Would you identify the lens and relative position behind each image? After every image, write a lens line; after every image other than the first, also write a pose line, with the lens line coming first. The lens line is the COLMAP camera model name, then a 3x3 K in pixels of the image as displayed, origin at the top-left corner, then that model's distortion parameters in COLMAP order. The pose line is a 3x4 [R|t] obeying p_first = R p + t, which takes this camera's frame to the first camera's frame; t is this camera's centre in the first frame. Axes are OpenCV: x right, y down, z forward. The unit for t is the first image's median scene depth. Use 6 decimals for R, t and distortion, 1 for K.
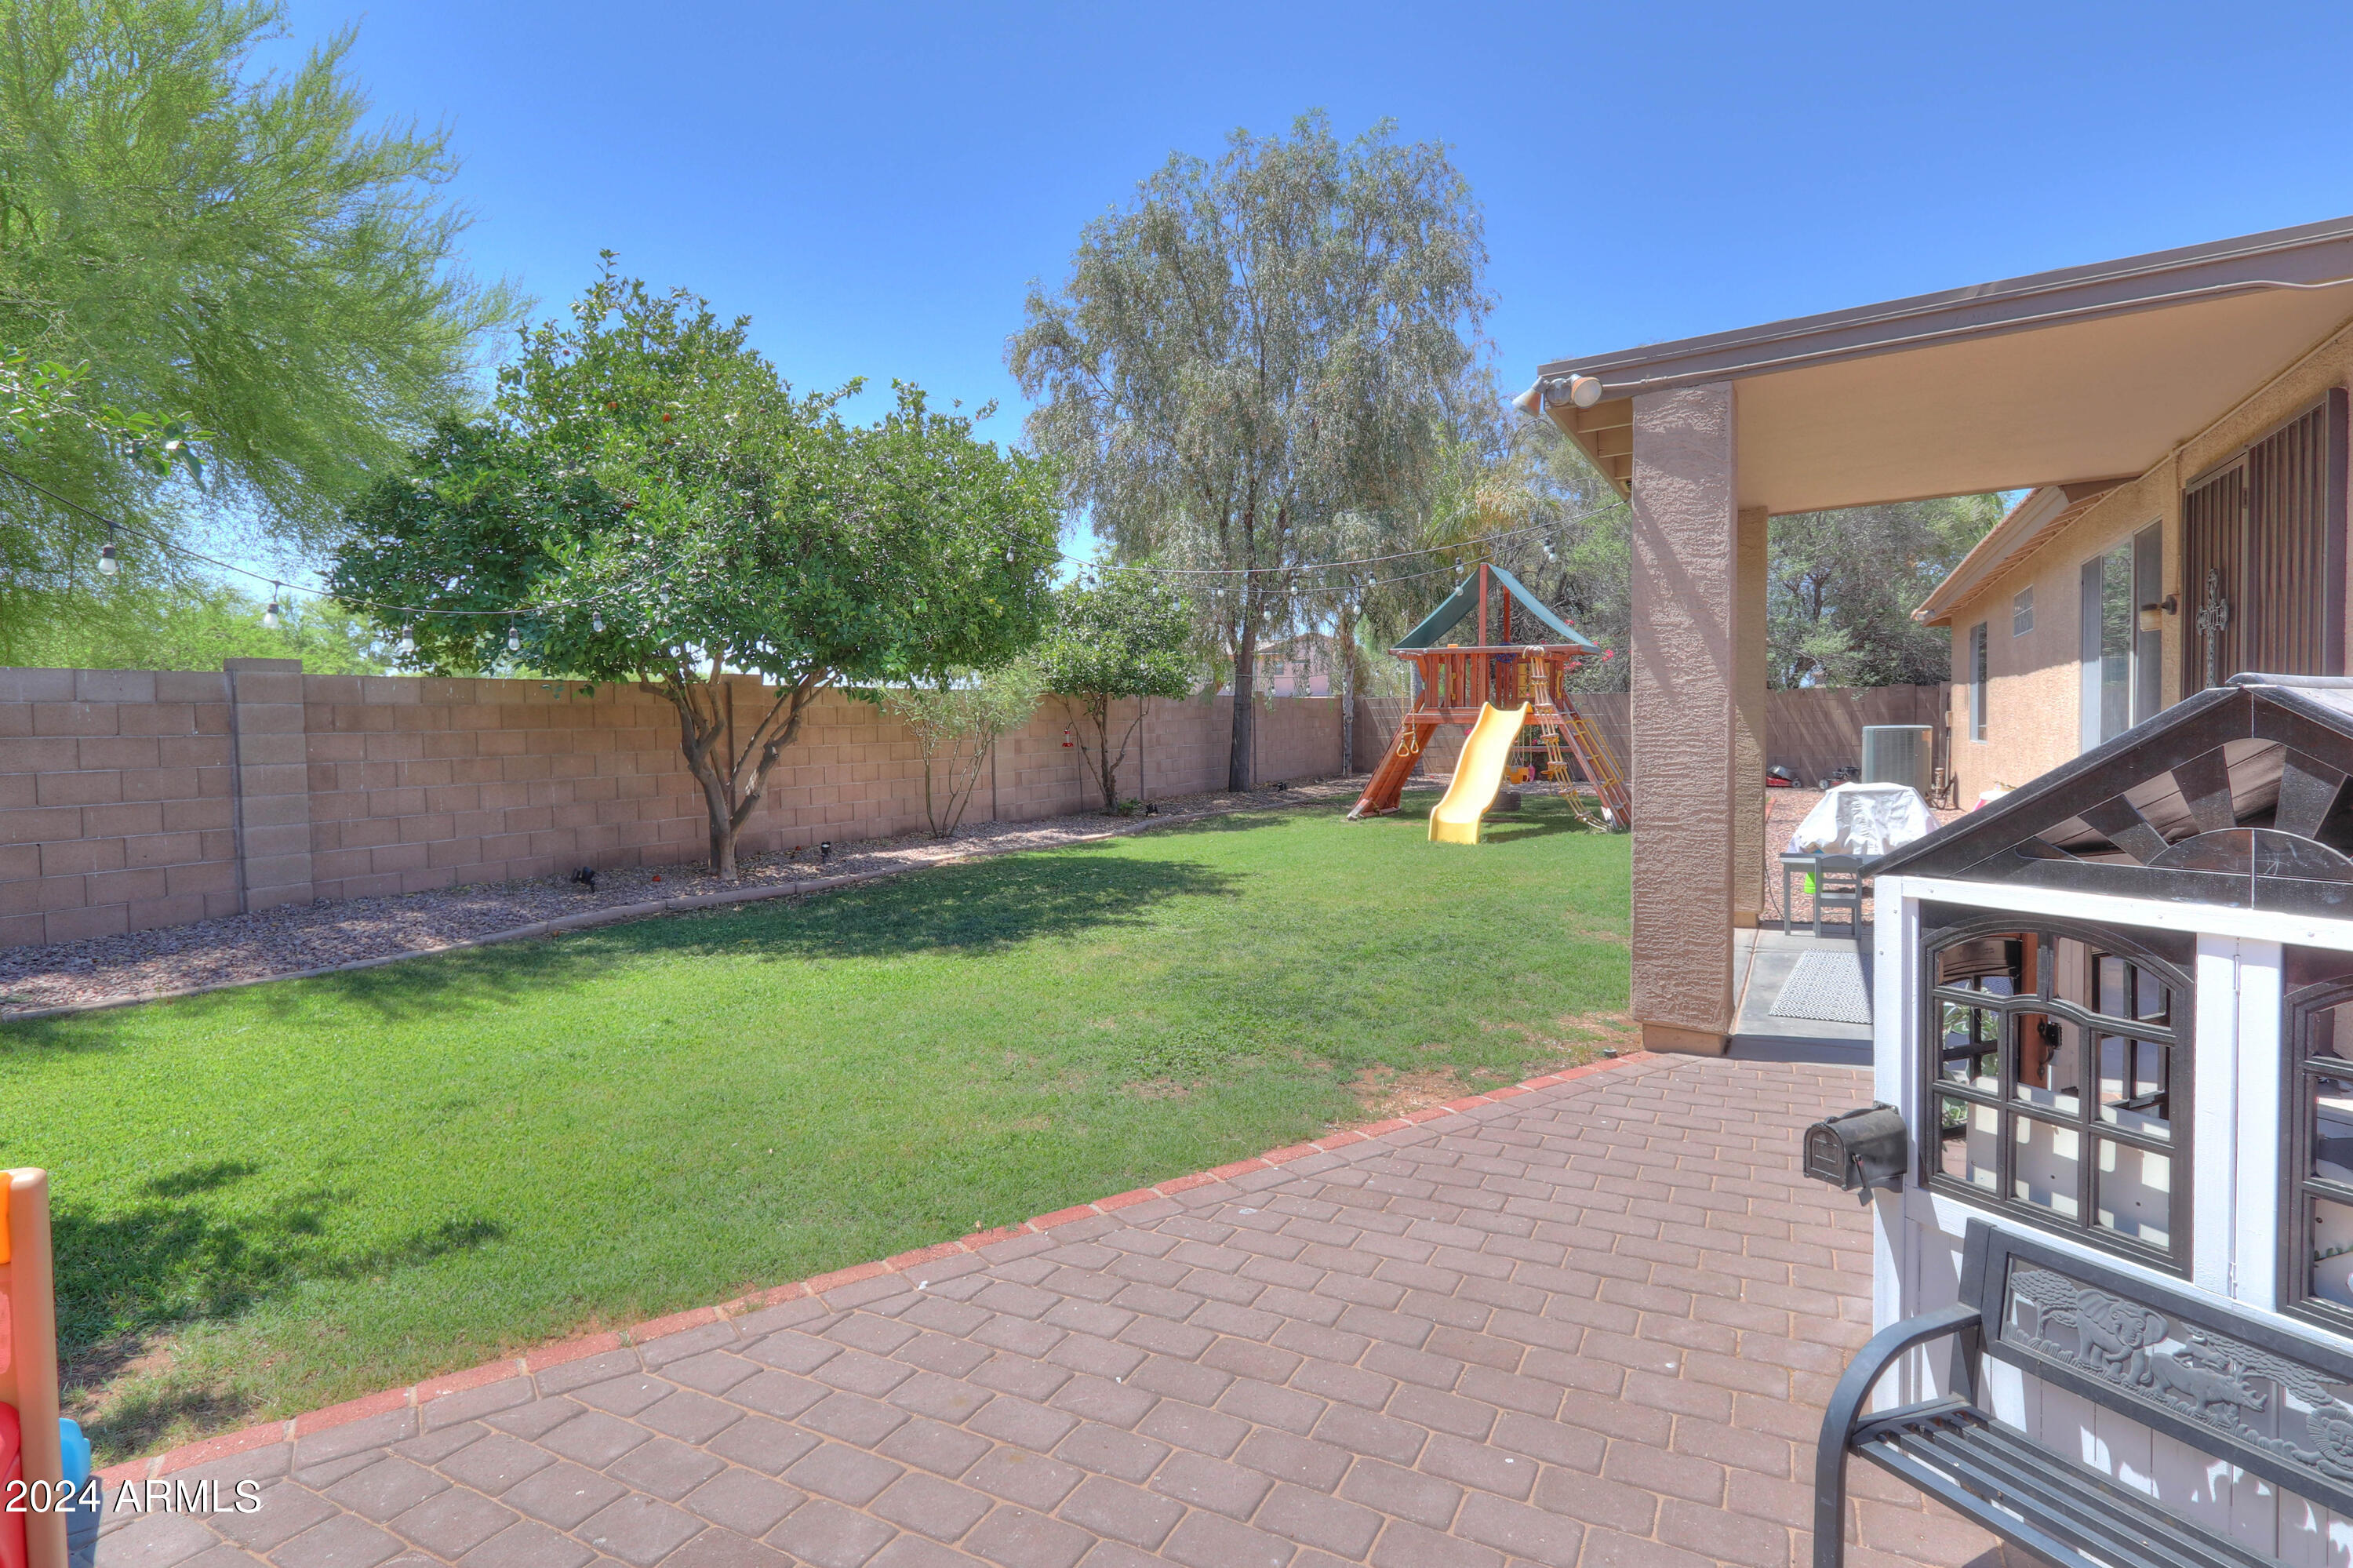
lens RADIAL K [[1182.4, 0, 1183.2], [0, 1182.4, 763.3], [0, 0, 1]] dist [-0.005661, -0.001558]
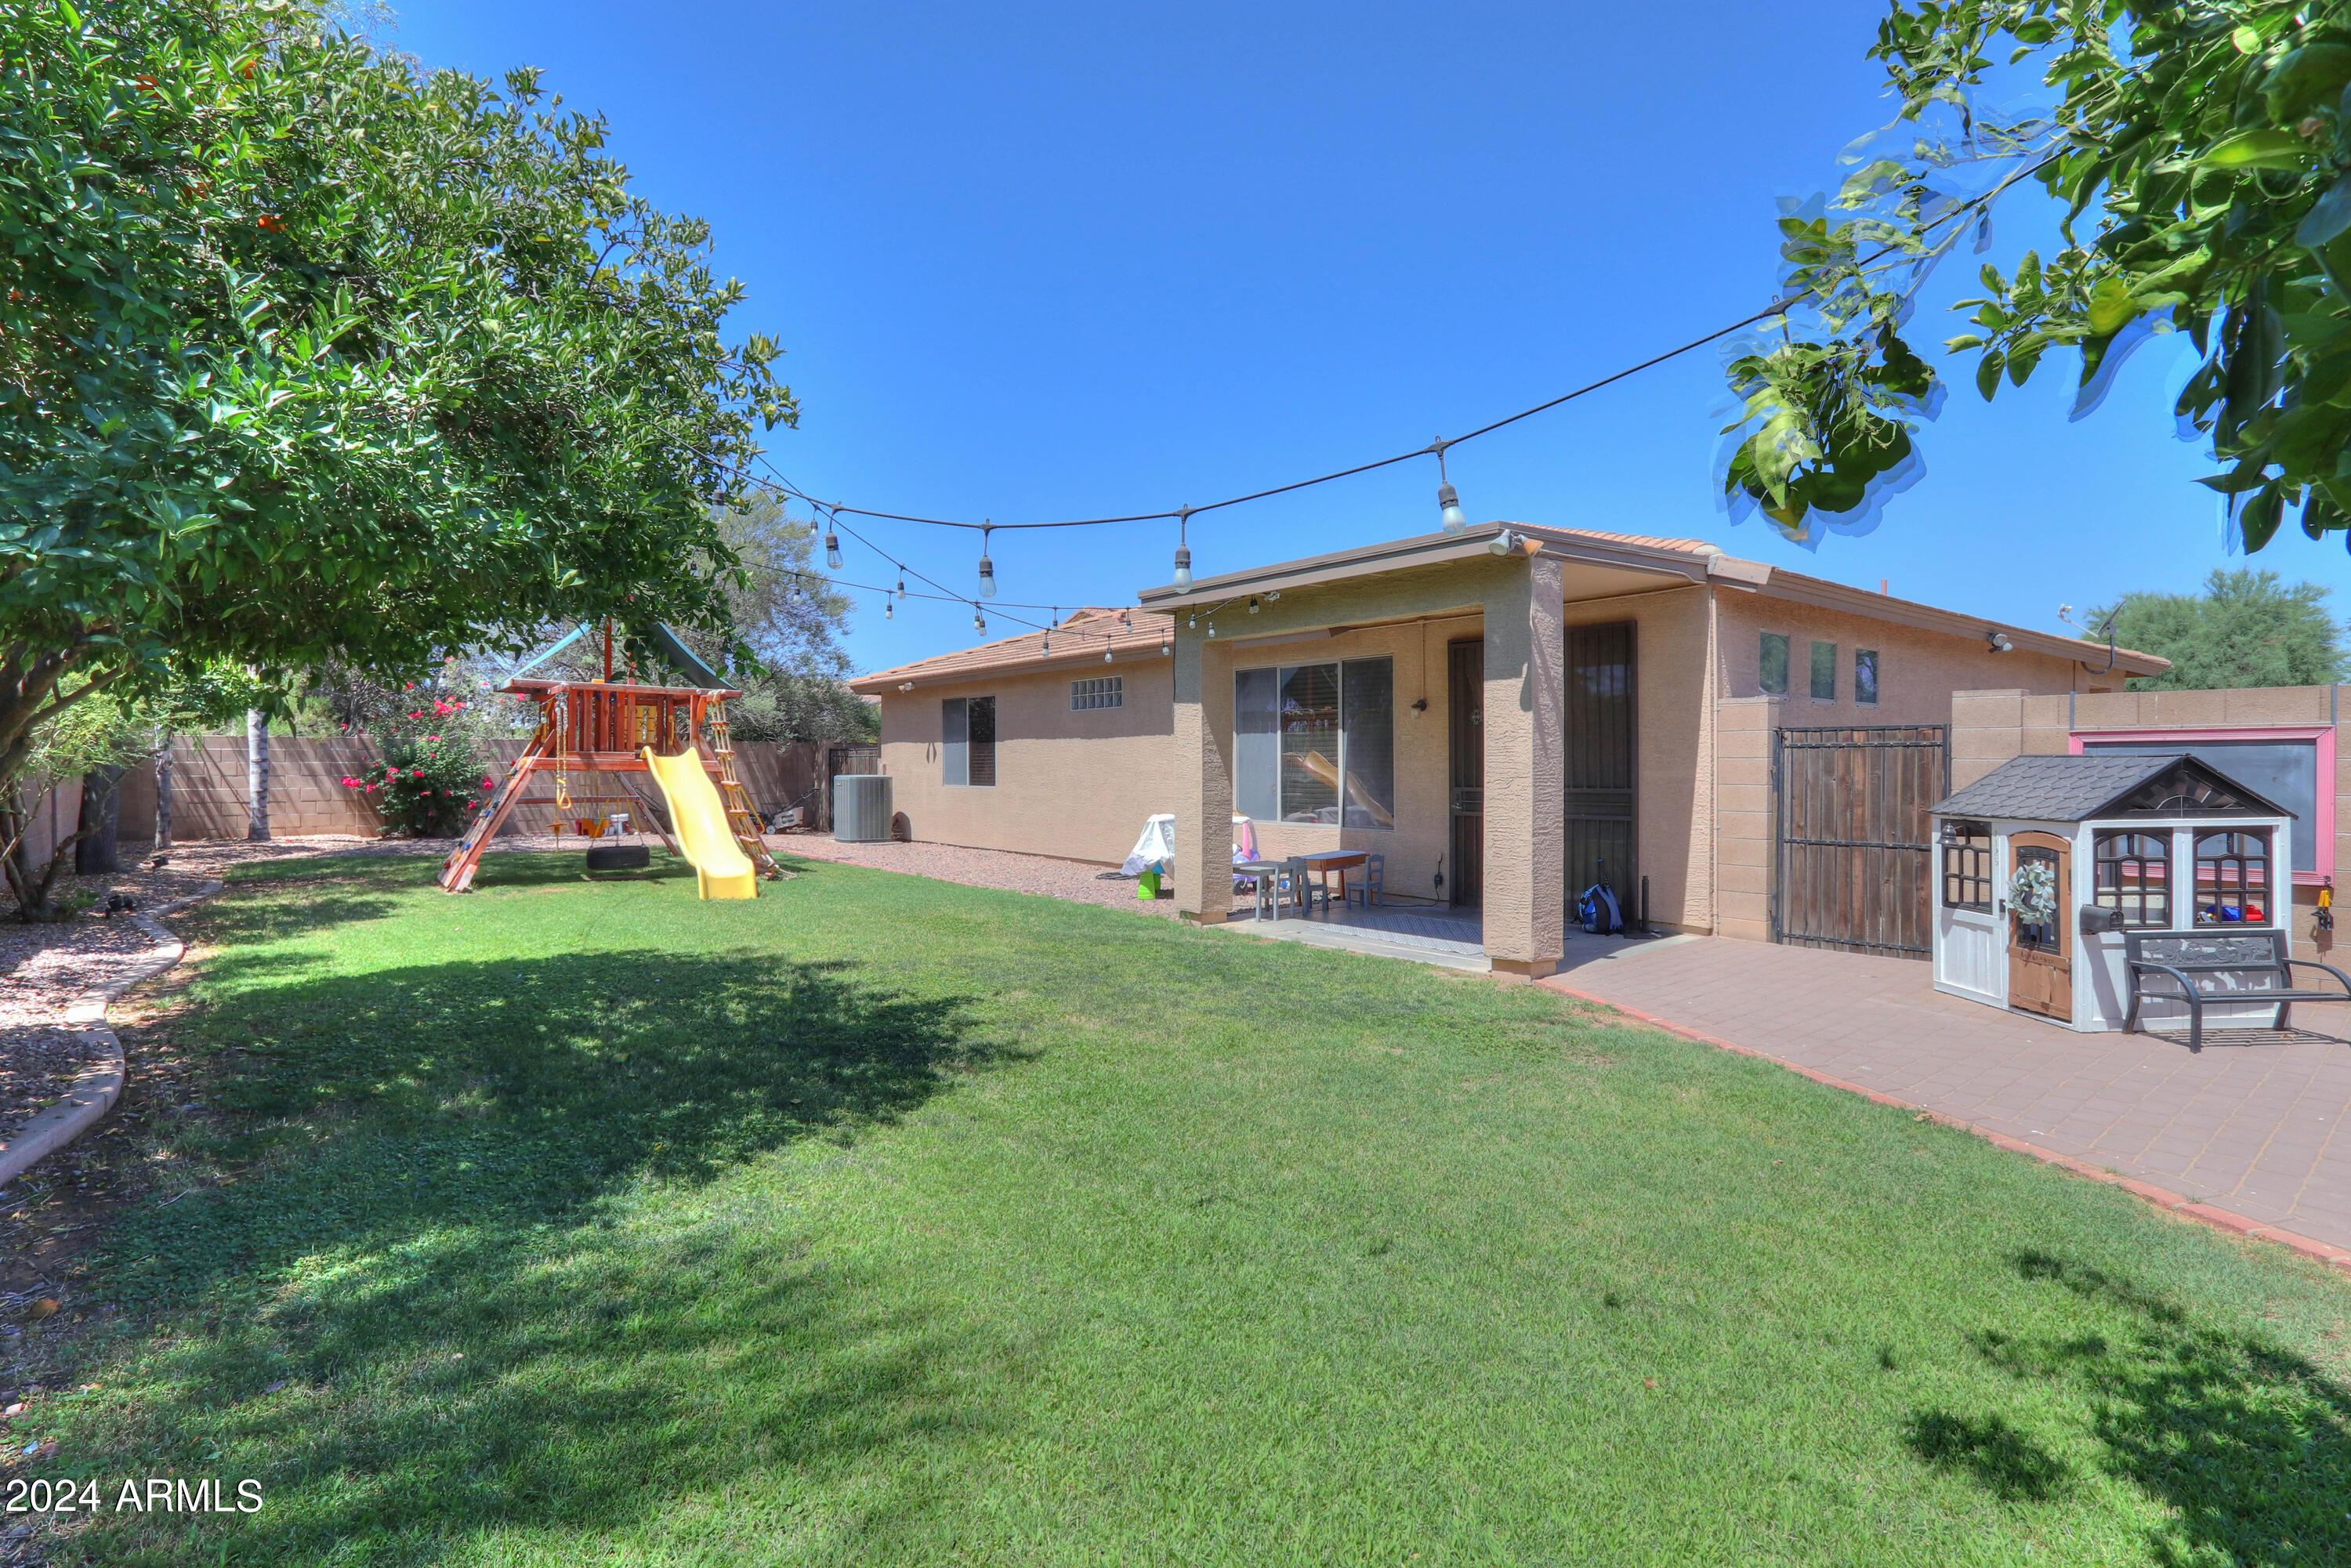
lens RADIAL K [[1181.3, 0, 1182.2], [0, 1181.3, 763.3], [0, 0, 1]] dist [-0.005661, -0.001558]
pose [[0.351120, 0.022998, 0.936048, -1.858427], [0.027066, 0.999031, -0.034699, -0.000351], [-0.935939, 0.037519, 0.350157, 1.376295]]
